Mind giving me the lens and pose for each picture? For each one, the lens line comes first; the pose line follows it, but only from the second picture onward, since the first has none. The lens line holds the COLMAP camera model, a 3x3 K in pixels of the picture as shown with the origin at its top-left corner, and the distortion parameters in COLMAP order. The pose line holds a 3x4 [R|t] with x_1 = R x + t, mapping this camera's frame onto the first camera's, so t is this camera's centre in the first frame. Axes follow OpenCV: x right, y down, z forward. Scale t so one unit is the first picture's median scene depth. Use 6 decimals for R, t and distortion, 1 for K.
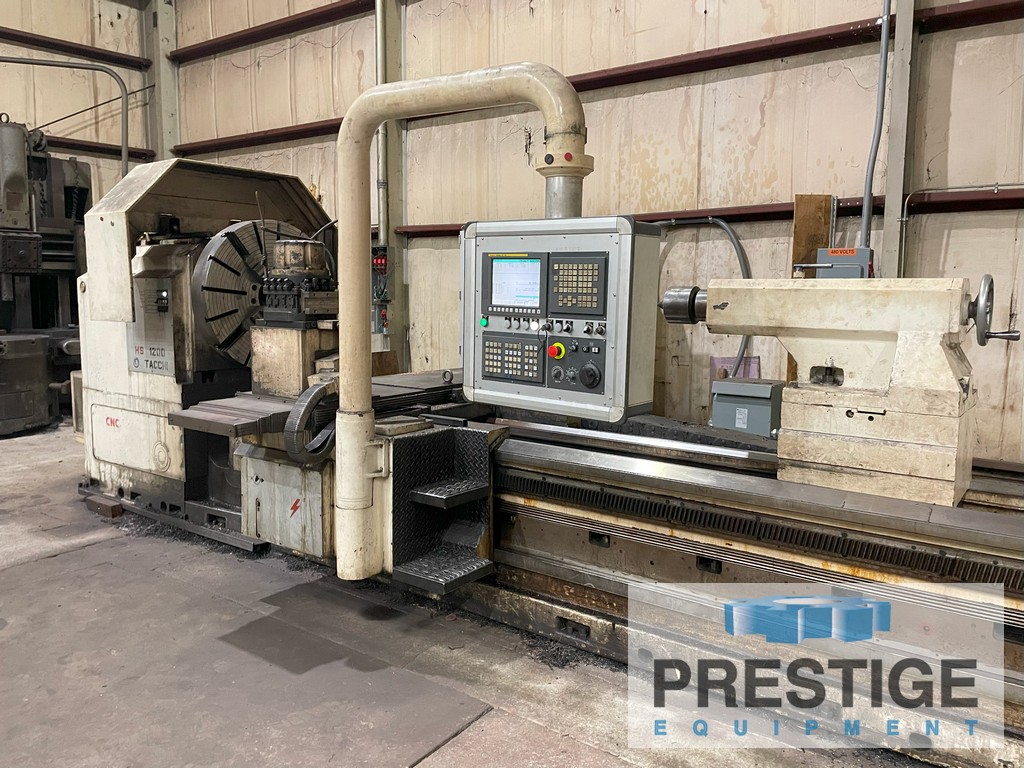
lens RADIAL K [[773.9, 0, 513.0], [0, 773.9, 367.7], [0, 0, 1]] dist [0.088695, -0.116274]
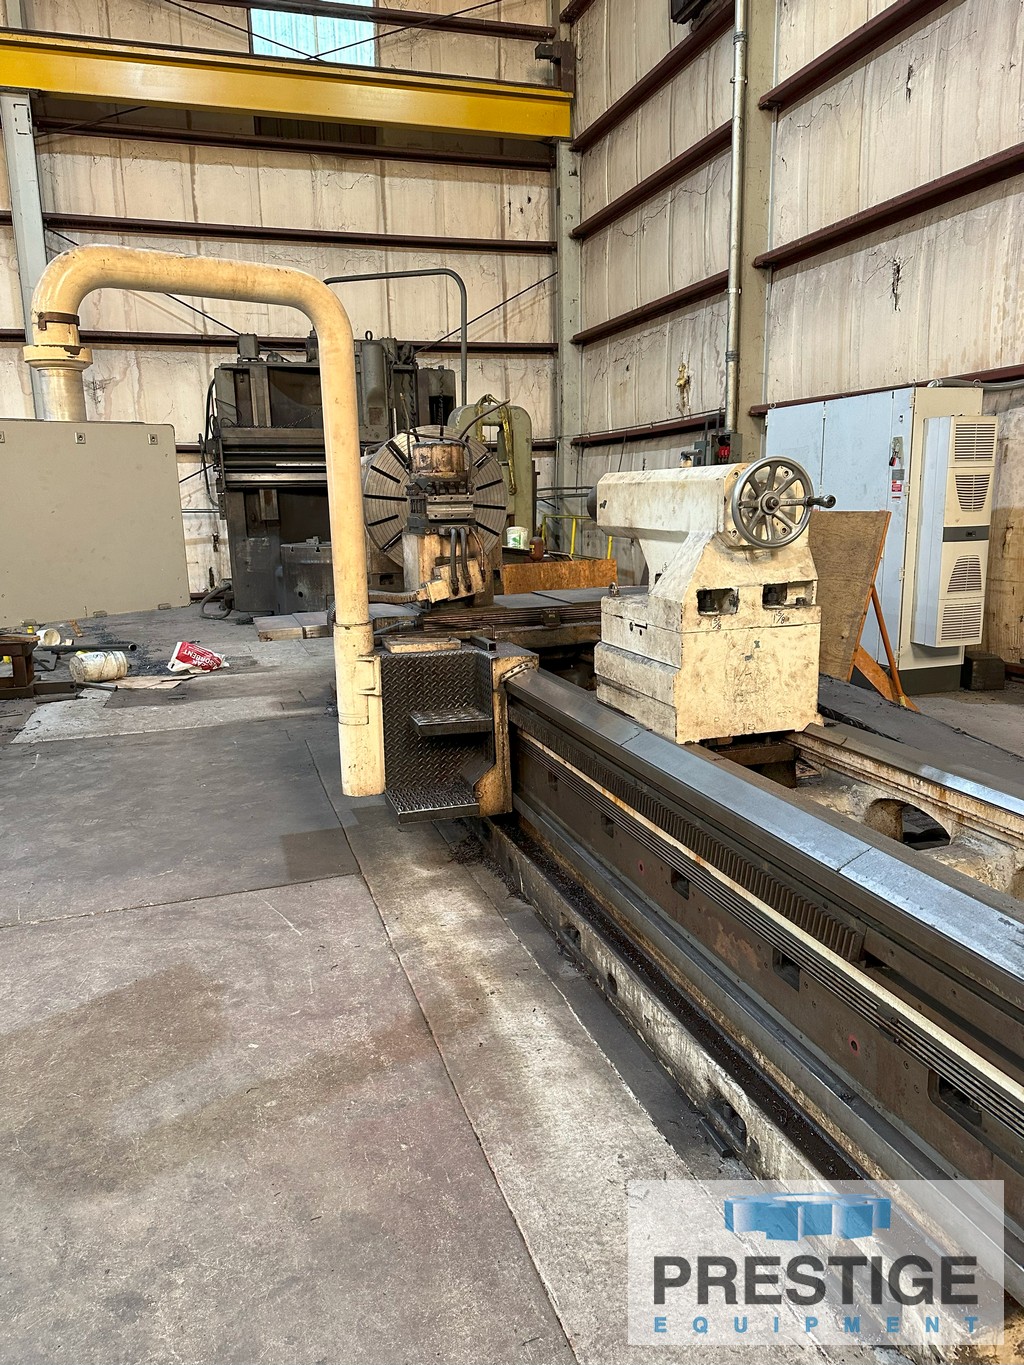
lens RADIAL K [[958.1, 0, 500.3], [0, 958.1, 691.0], [0, 0, 1]] dist [0.026005, -0.035394]
pose [[0.804075, 0.093710, -0.587095, 0.352380], [-0.029059, 0.992514, 0.118624, 0.002374], [0.593817, -0.078323, 0.800779, 0.017178]]
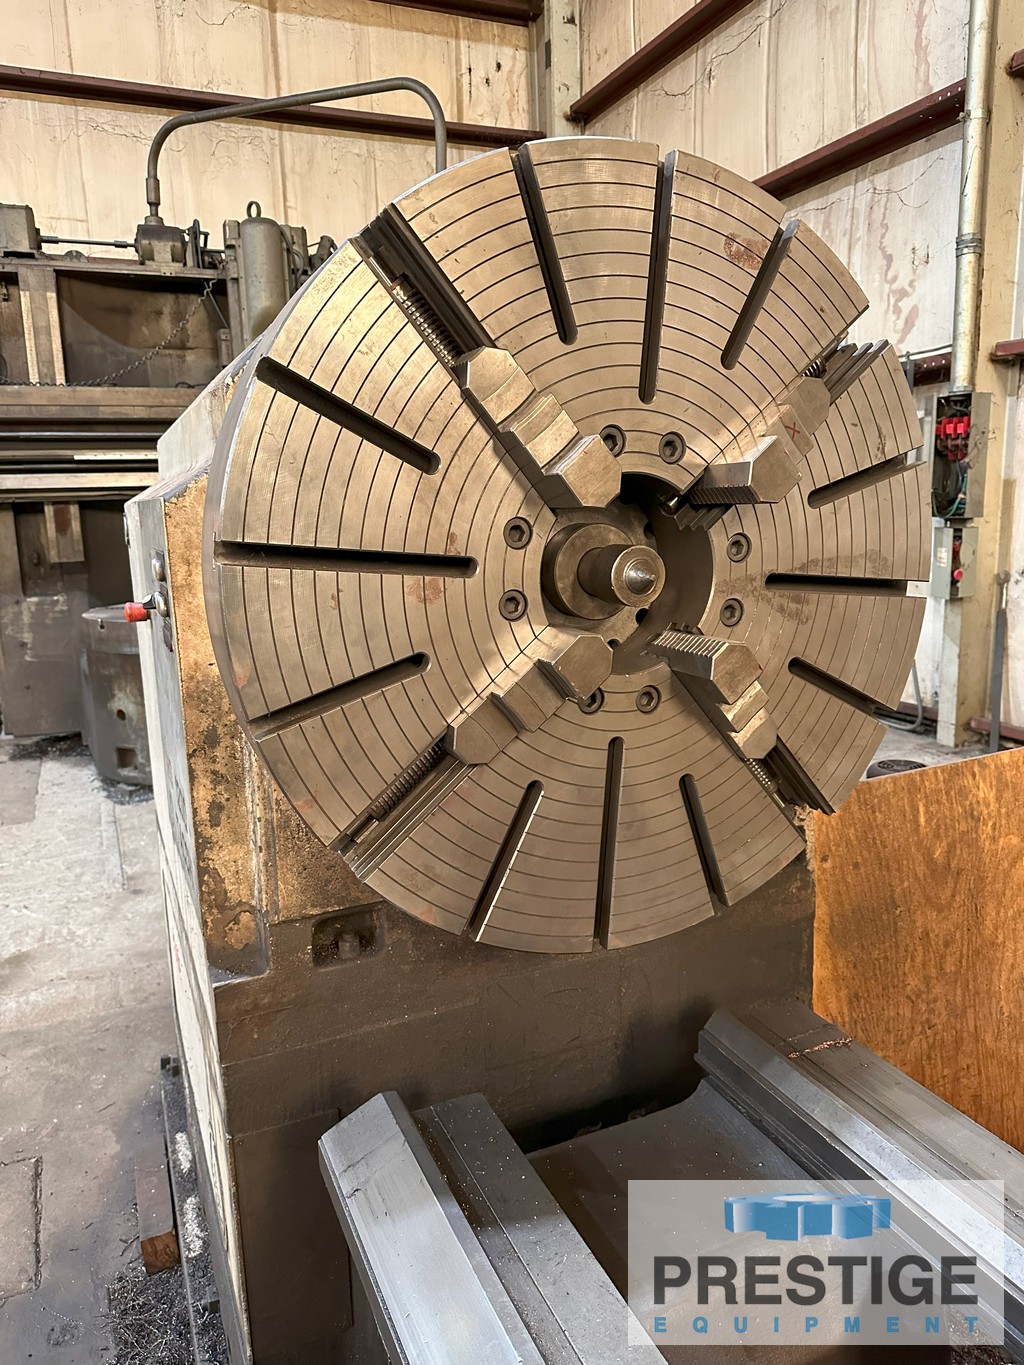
lens RADIAL K [[958.1, 0, 508.9], [0, 958.1, 682.3], [0, 0, 1]] dist [0.026005, -0.035394]
pose [[0.865441, 0.060346, -0.497364, -0.145978], [-0.014132, 0.995265, 0.096166, -0.059147], [0.500812, -0.076197, 0.862196, 0.533638]]
